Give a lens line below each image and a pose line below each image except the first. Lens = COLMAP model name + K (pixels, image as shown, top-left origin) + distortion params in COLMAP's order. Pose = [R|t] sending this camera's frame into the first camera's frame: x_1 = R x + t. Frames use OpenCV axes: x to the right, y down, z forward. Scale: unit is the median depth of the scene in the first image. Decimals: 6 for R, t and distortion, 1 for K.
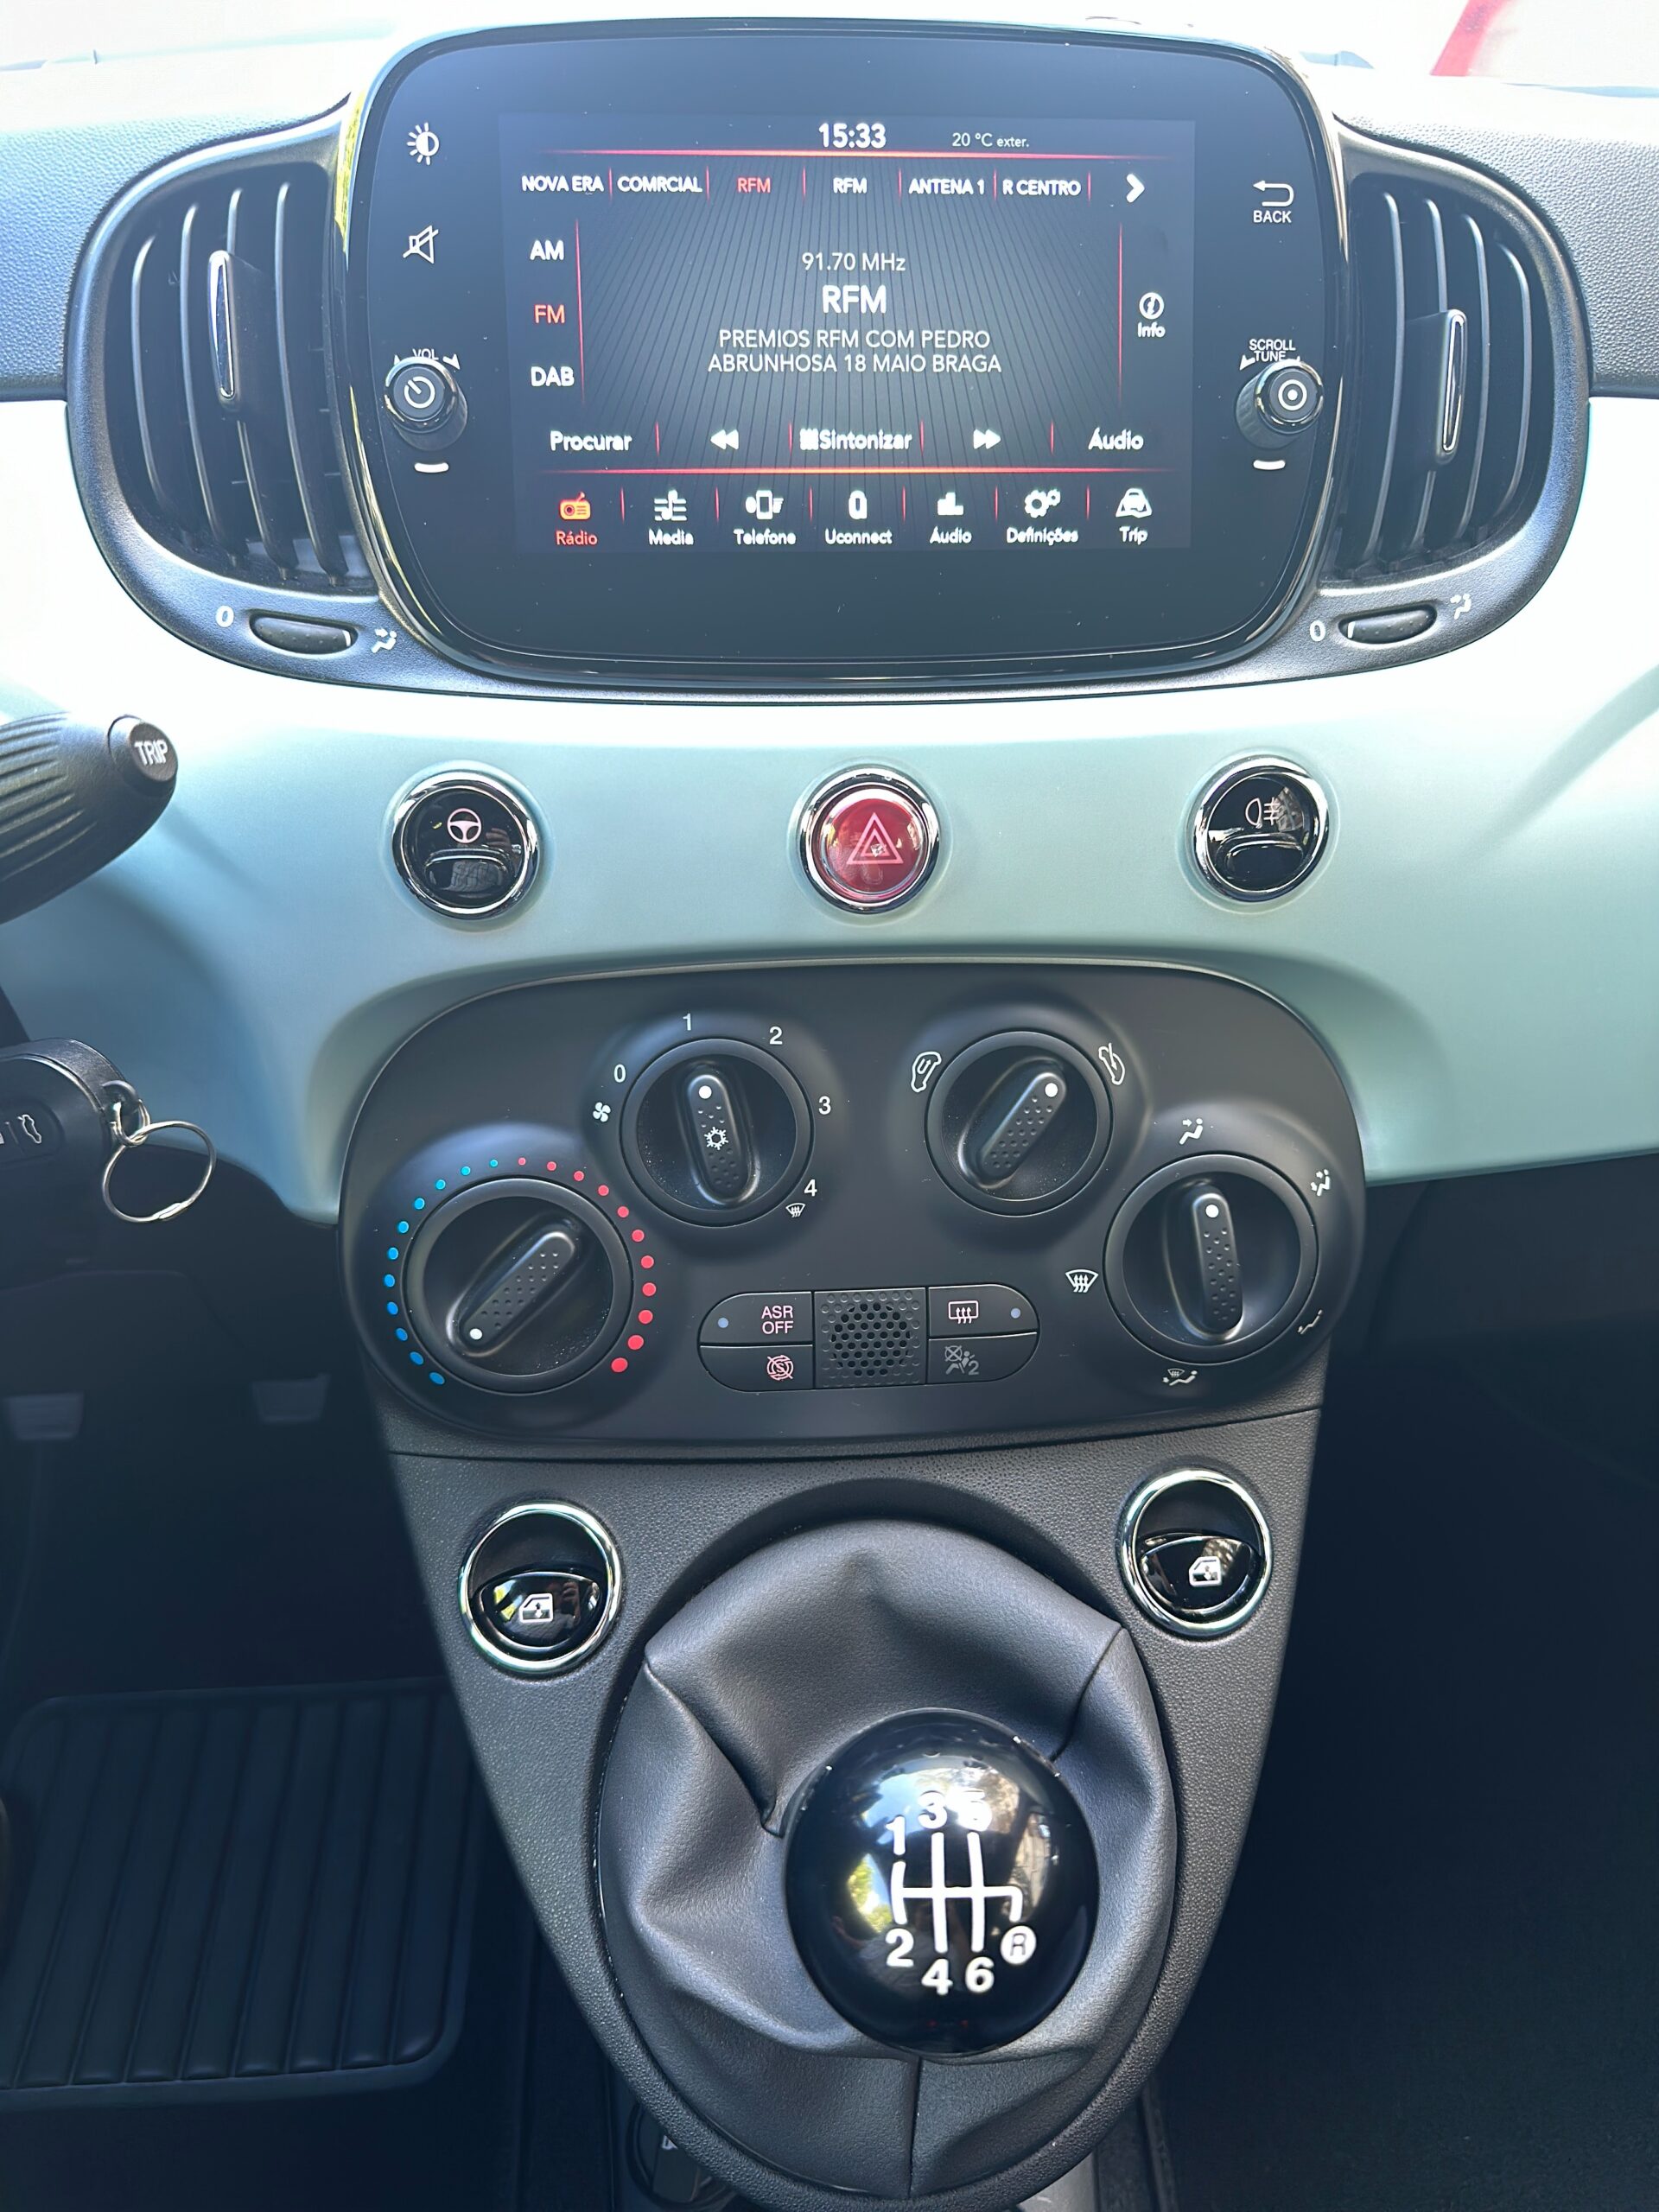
lens RADIAL K [[1564.8, 0, 827.1], [0, 1564.8, 1085.4], [0, 0, 1]] dist [0.022306, -0.015702]
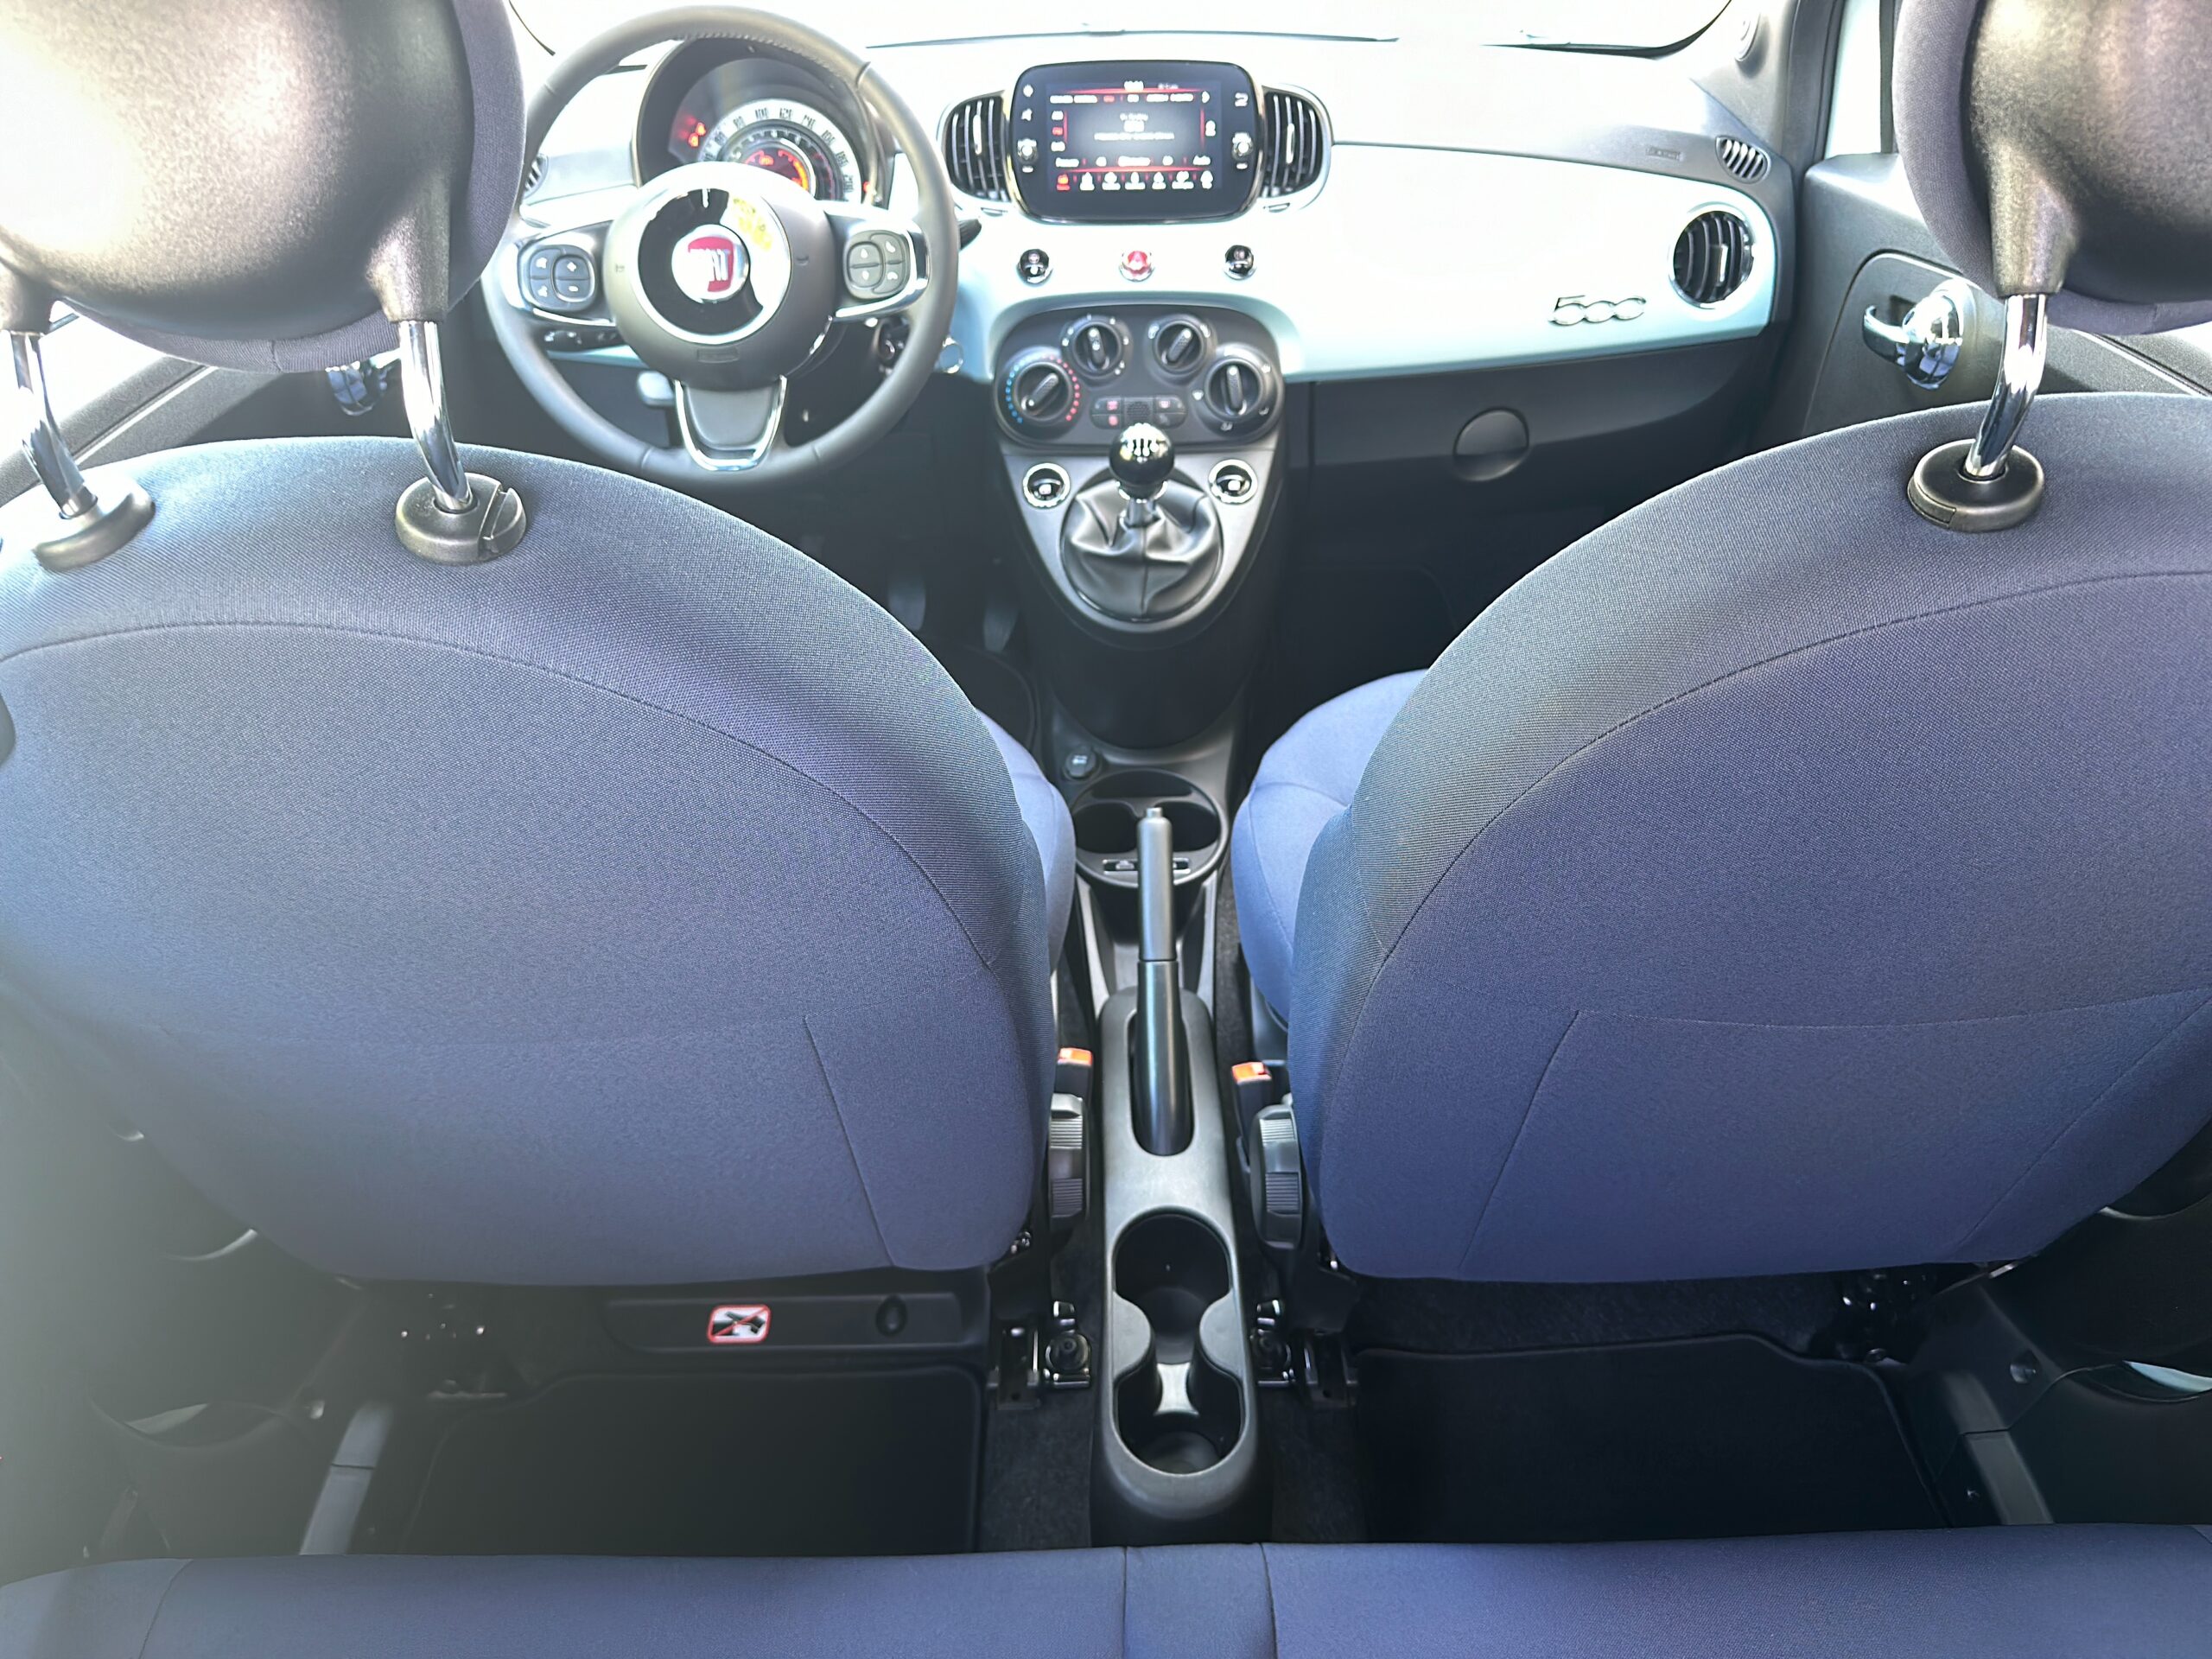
lens RADIAL K [[1564.8, 0, 1114.3], [0, 1564.8, 849.9], [0, 0, 1]] dist [0.022306, -0.015702]
pose [[0.997634, 0.012016, -0.067696, 0.242992], [-0.014781, 0.999070, -0.040498, 1.401320], [0.067147, 0.041403, 0.996884, -2.715943]]
